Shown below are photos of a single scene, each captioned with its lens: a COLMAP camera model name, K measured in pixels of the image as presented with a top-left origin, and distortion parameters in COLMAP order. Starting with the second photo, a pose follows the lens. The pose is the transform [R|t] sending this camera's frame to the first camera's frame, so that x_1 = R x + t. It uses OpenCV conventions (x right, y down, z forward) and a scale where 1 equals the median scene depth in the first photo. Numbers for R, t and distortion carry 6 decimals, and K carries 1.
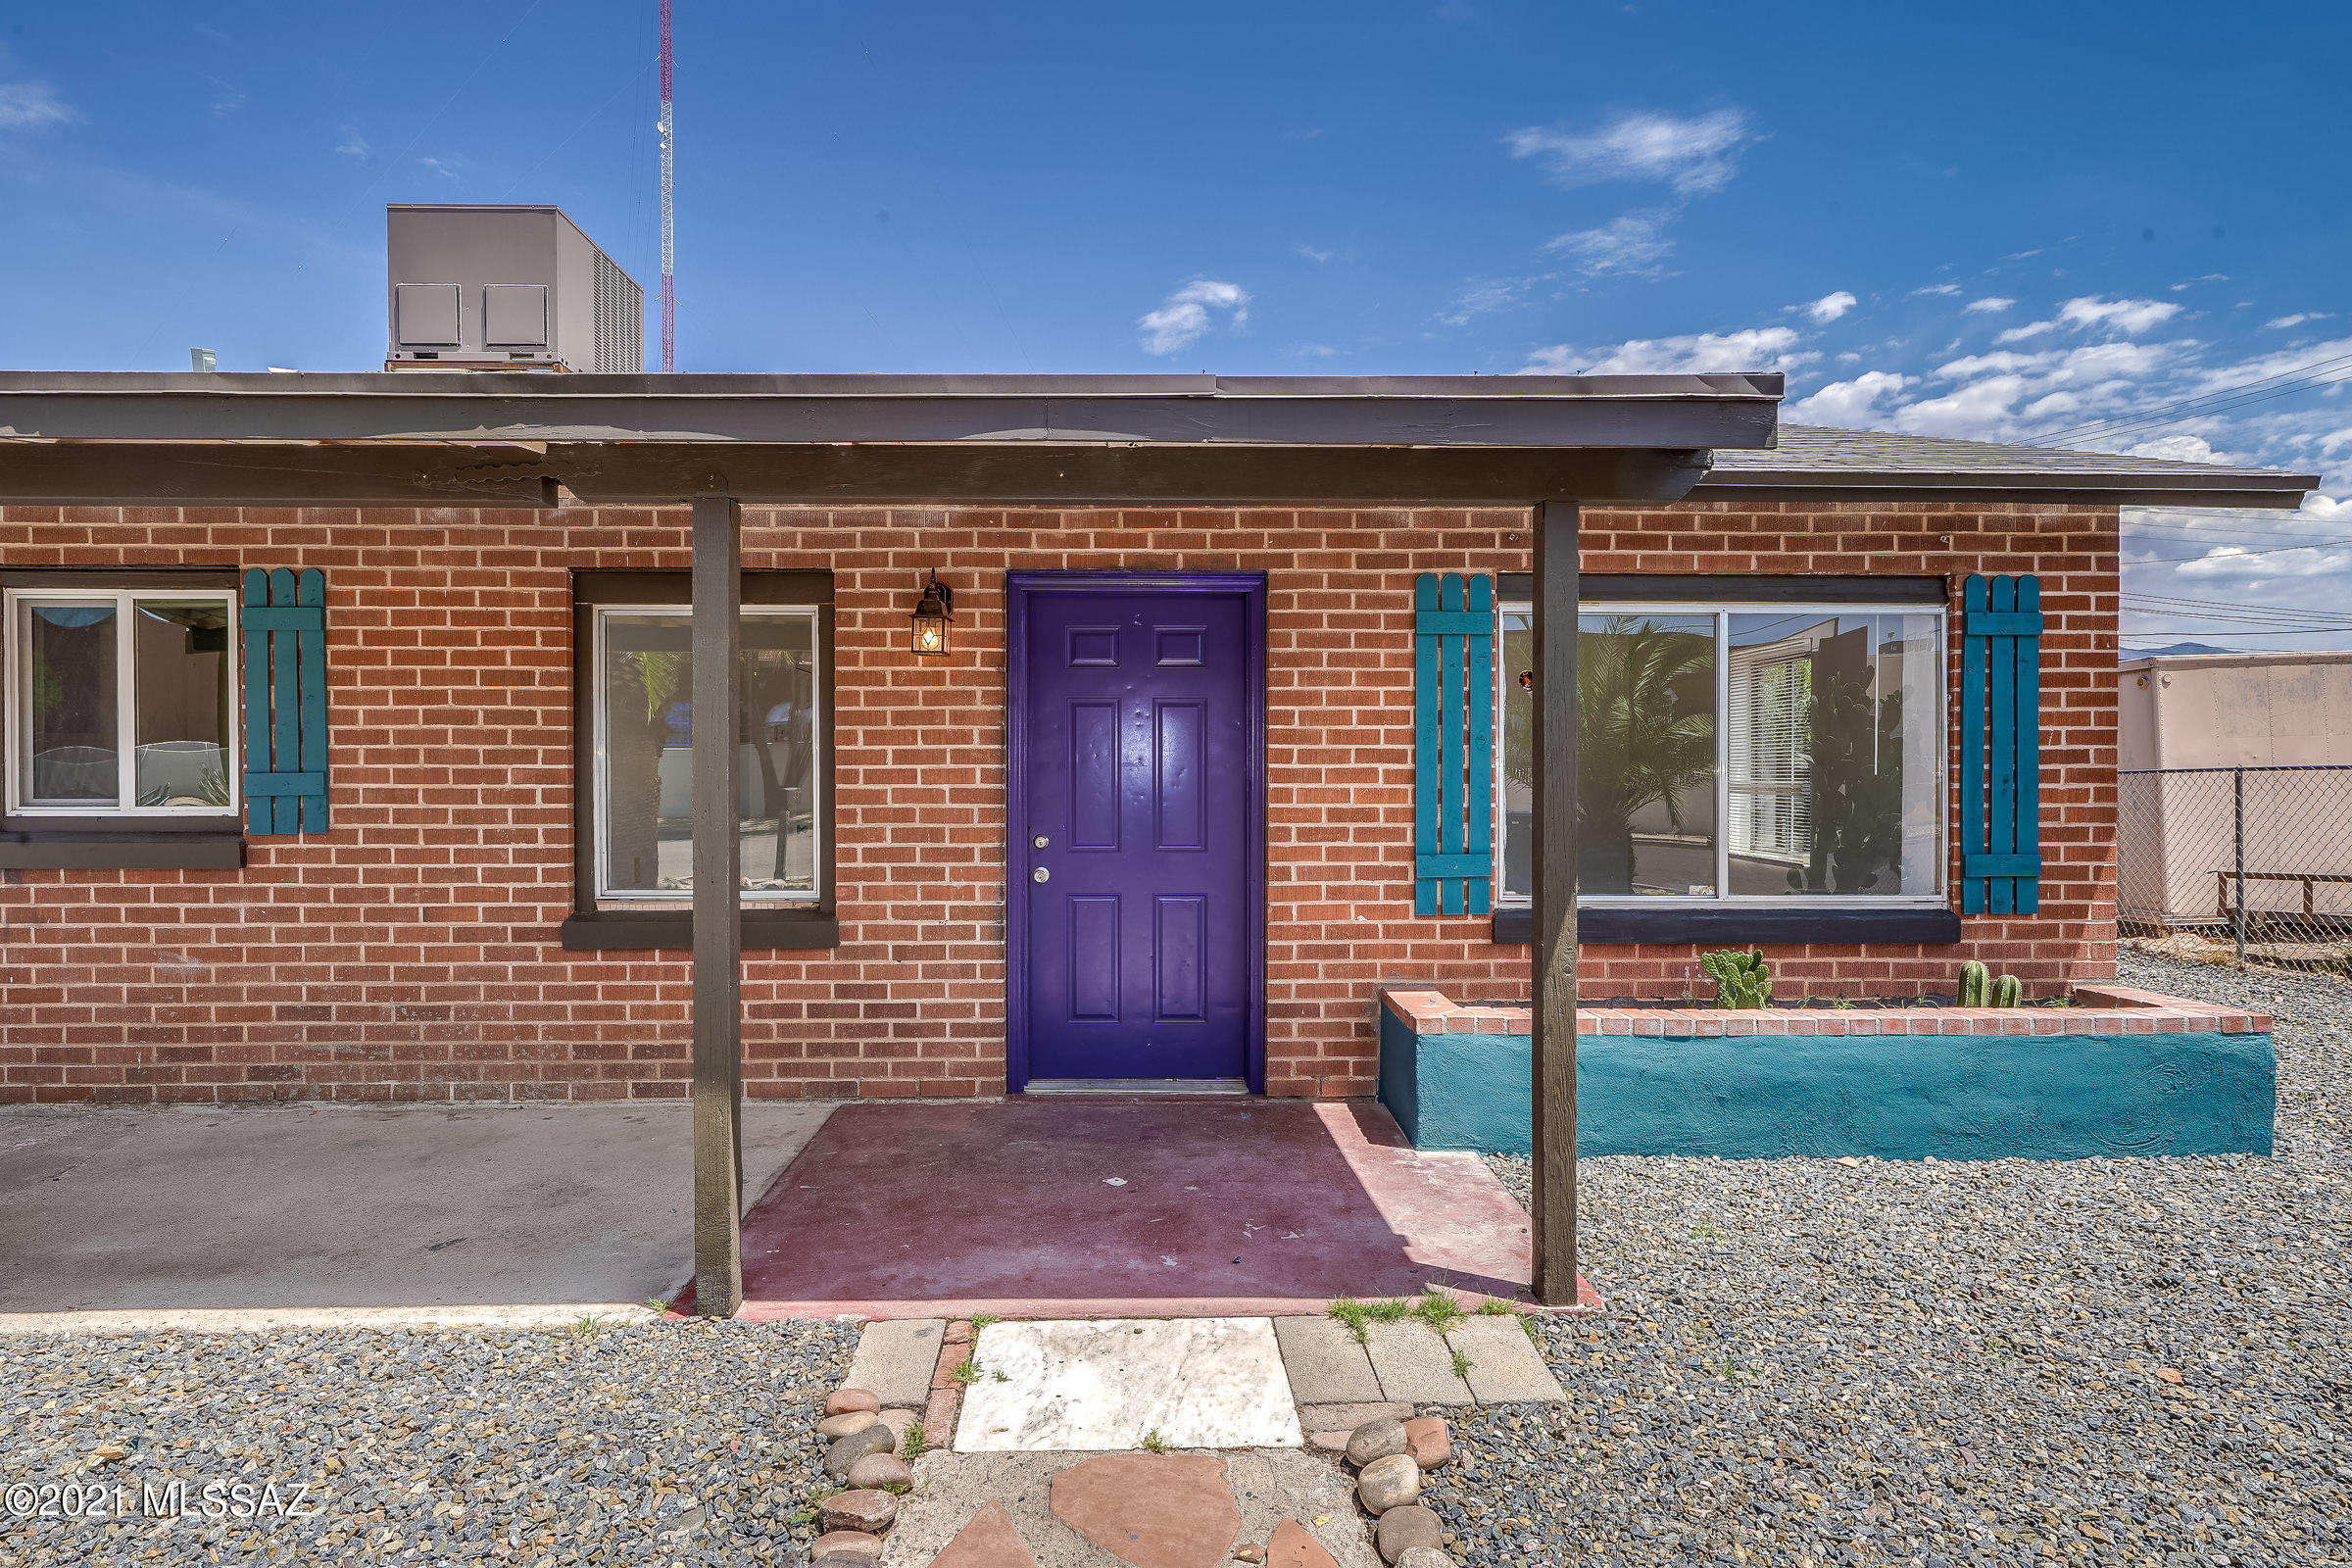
lens RADIAL K [[1129.3, 0, 1287.2], [0, 1129.3, 771.3], [0, 0, 1]] dist [0.003204, 0.001023]
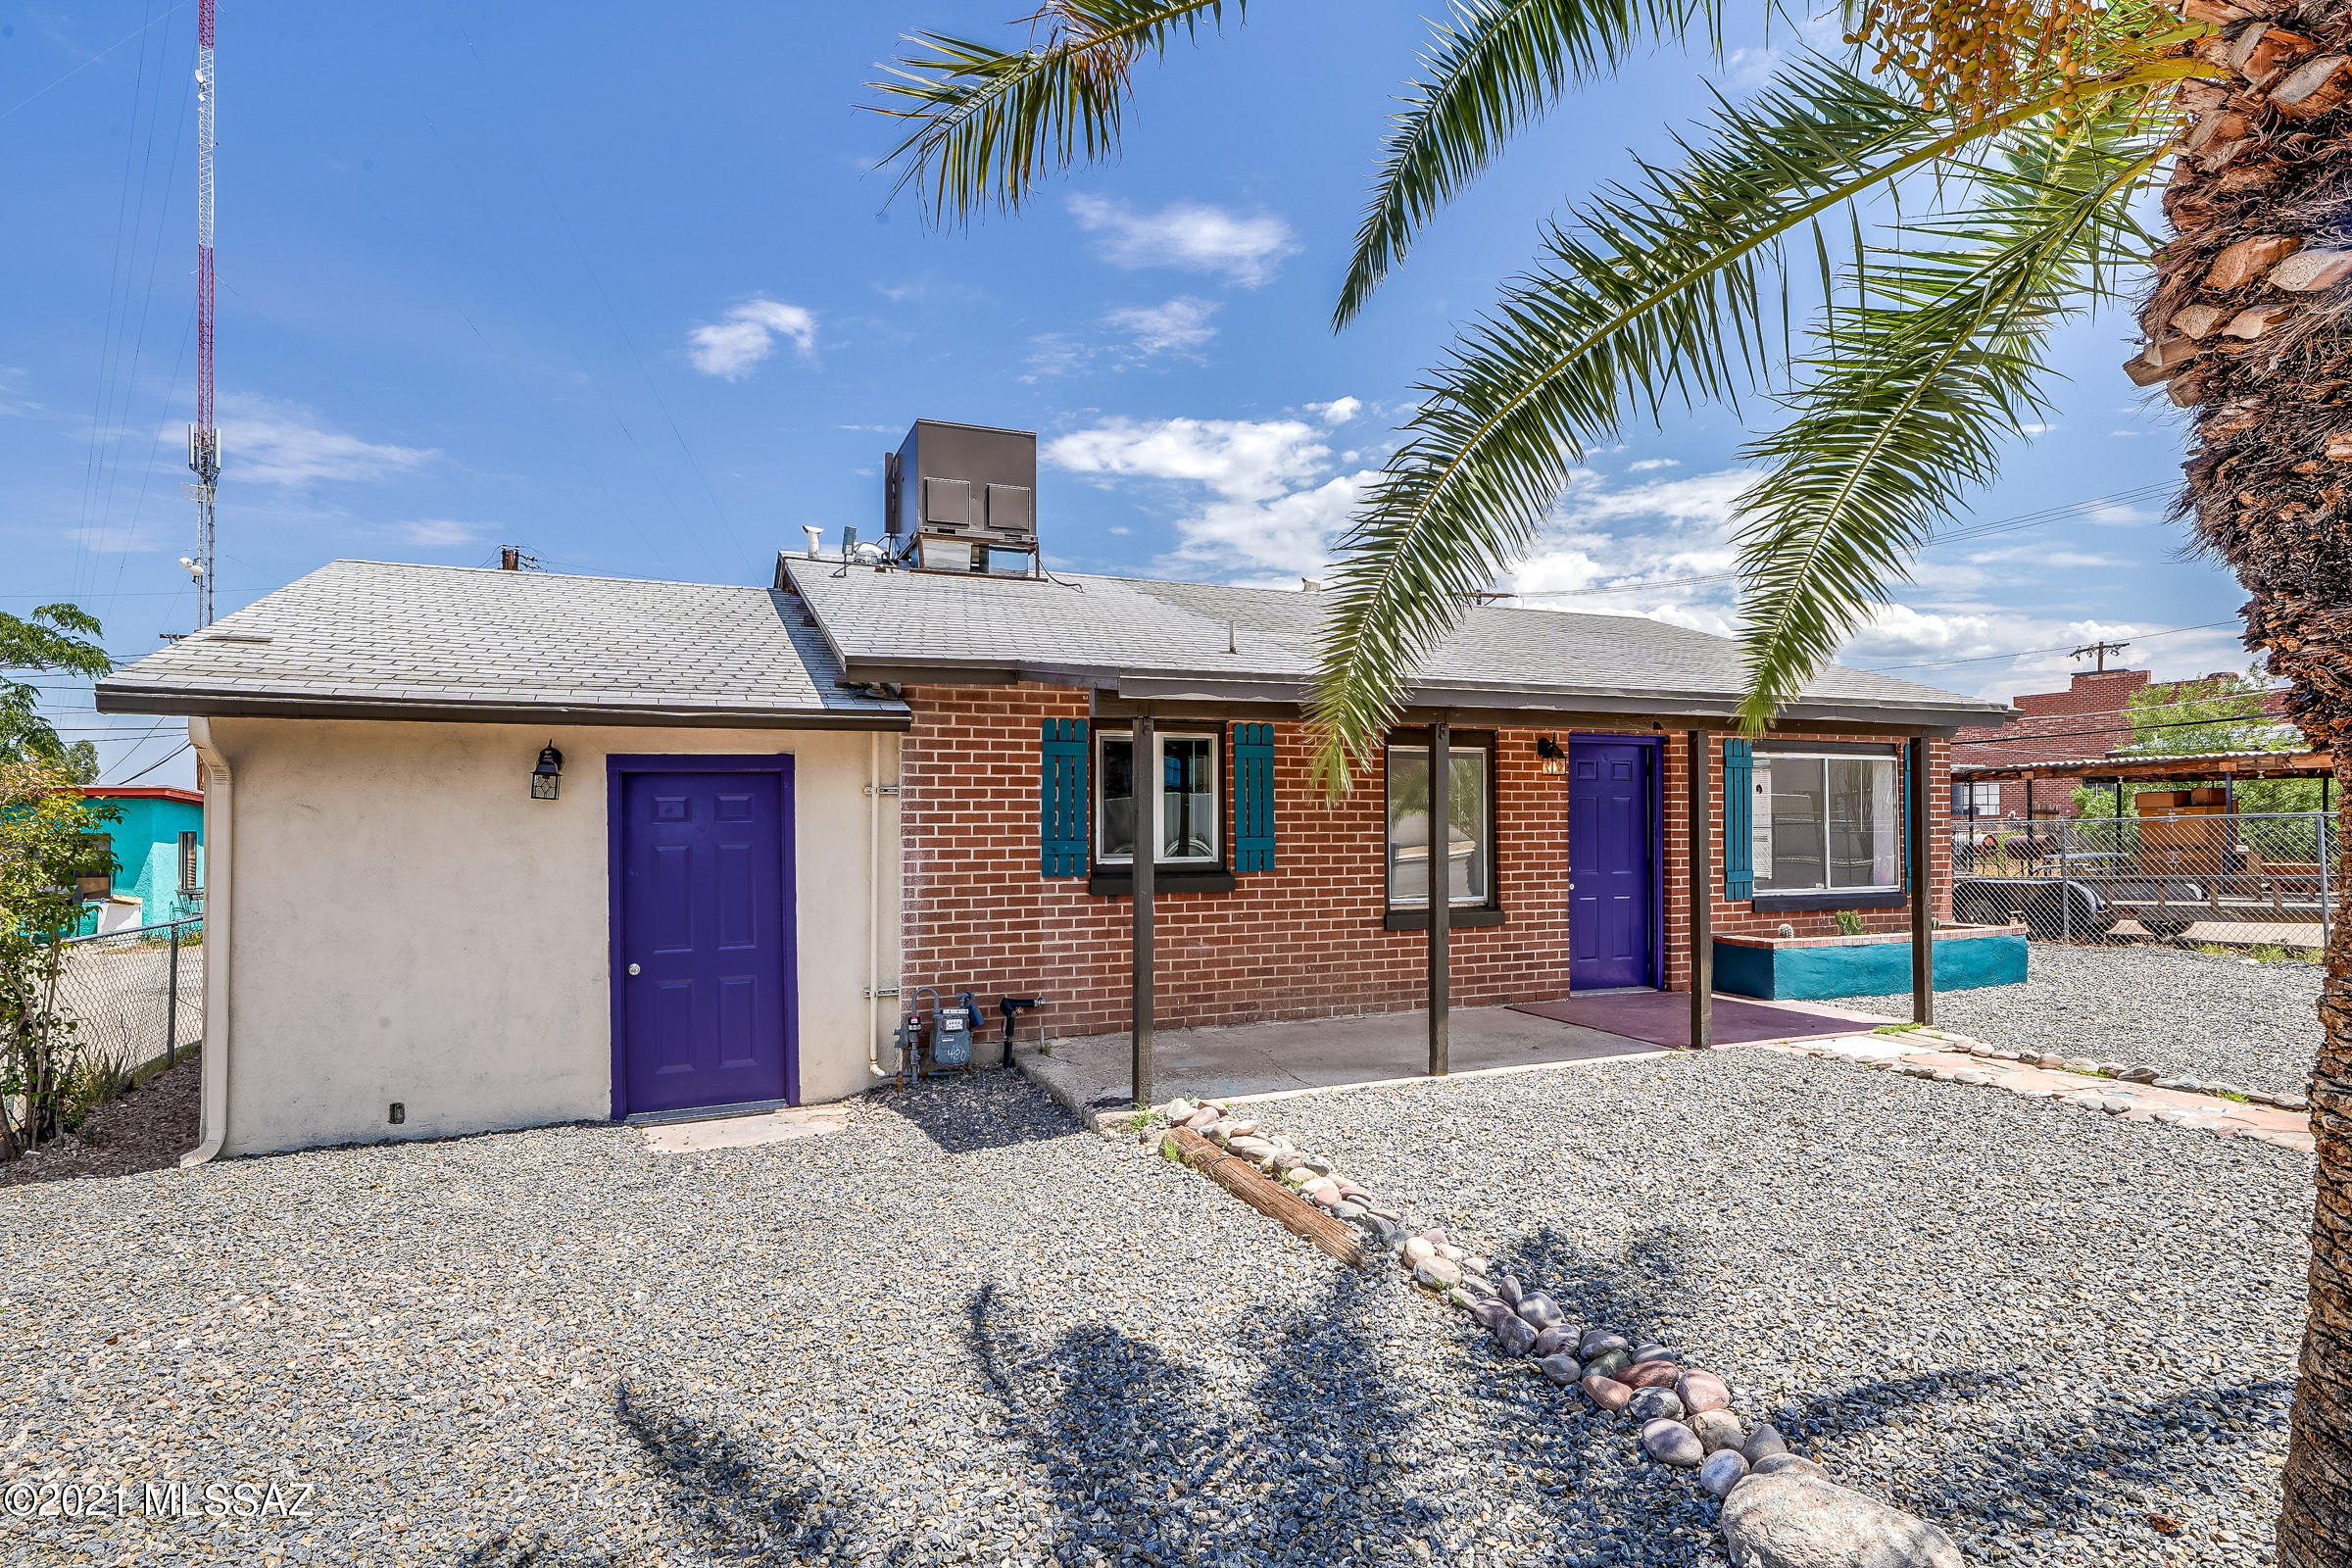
lens RADIAL K [[1152.0, 0, 1248.1], [0, 1152.0, 804.4], [0, 0, 1]] dist [0.019639, 0.000138]
pose [[0.924050, 0.002323, 0.382264, -1.574832], [0.004167, 0.999861, -0.016150, -0.020977], [-0.382249, 0.016516, 0.923912, -0.671654]]
